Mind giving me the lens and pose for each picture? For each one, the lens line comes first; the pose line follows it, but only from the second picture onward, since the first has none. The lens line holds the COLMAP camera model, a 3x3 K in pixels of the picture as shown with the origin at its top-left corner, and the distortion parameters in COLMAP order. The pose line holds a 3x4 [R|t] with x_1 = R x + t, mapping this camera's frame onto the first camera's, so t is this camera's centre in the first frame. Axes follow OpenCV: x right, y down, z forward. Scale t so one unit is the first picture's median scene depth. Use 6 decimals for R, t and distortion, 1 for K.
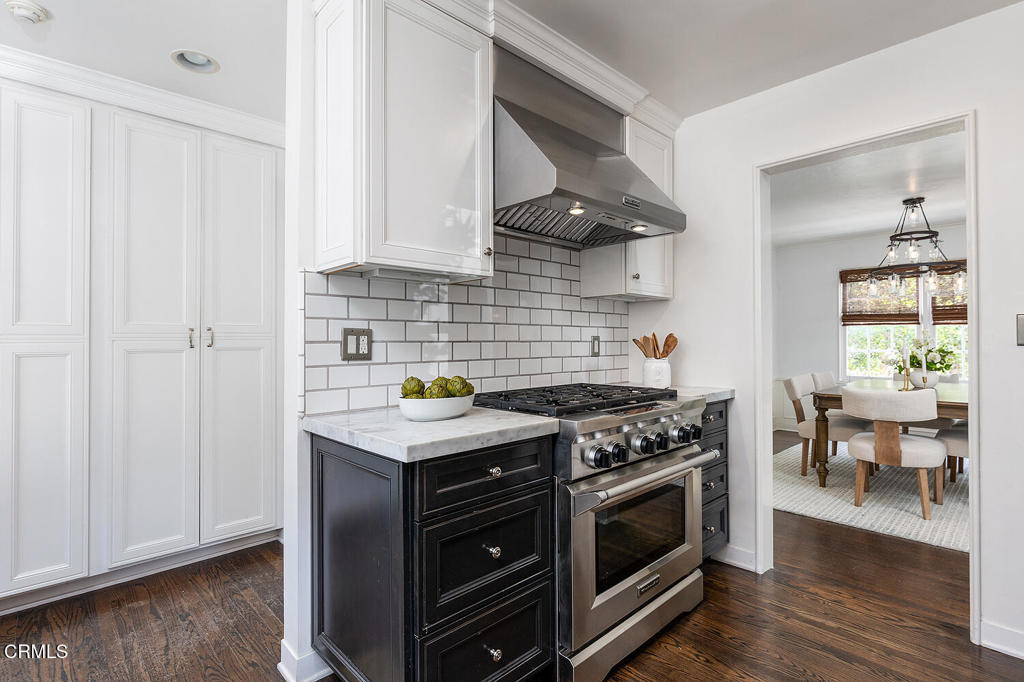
lens RADIAL K [[501.3, 0, 511.3], [0, 501.3, 341.9], [0, 0, 1]] dist [-0.023627, -0.000049]
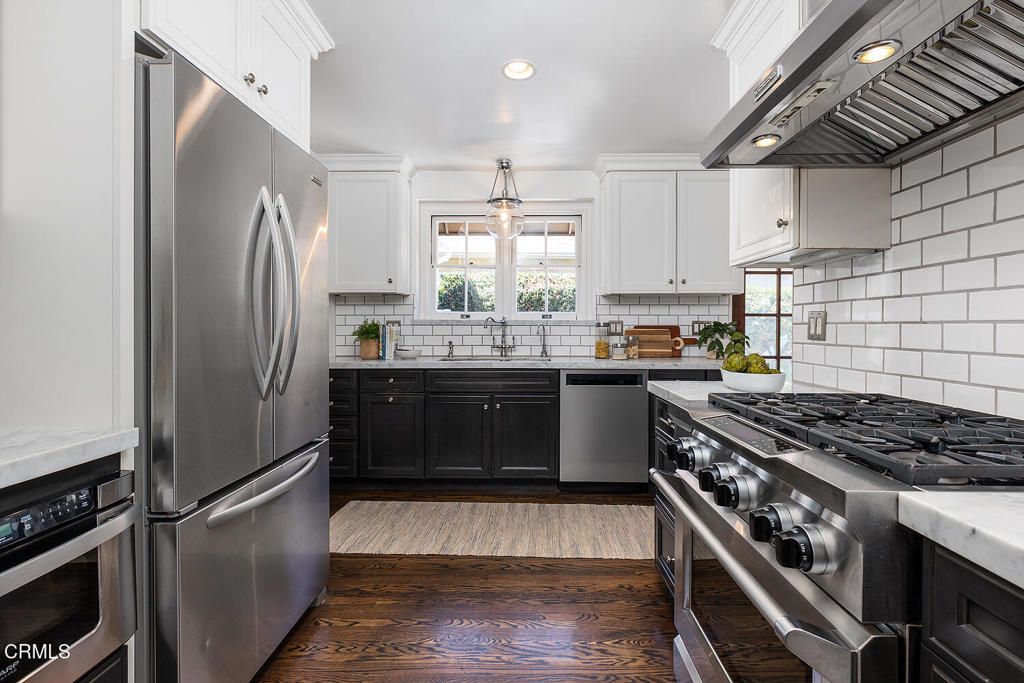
lens RADIAL K [[501.3, 0, 510.0], [0, 501.3, 335.0], [0, 0, 1]] dist [-0.023627, -0.000049]
pose [[-0.687514, 0.024560, -0.725755, 0.943877], [0.016681, 0.999698, 0.018029, -0.005766], [0.725979, 0.000289, -0.687716, 1.239587]]
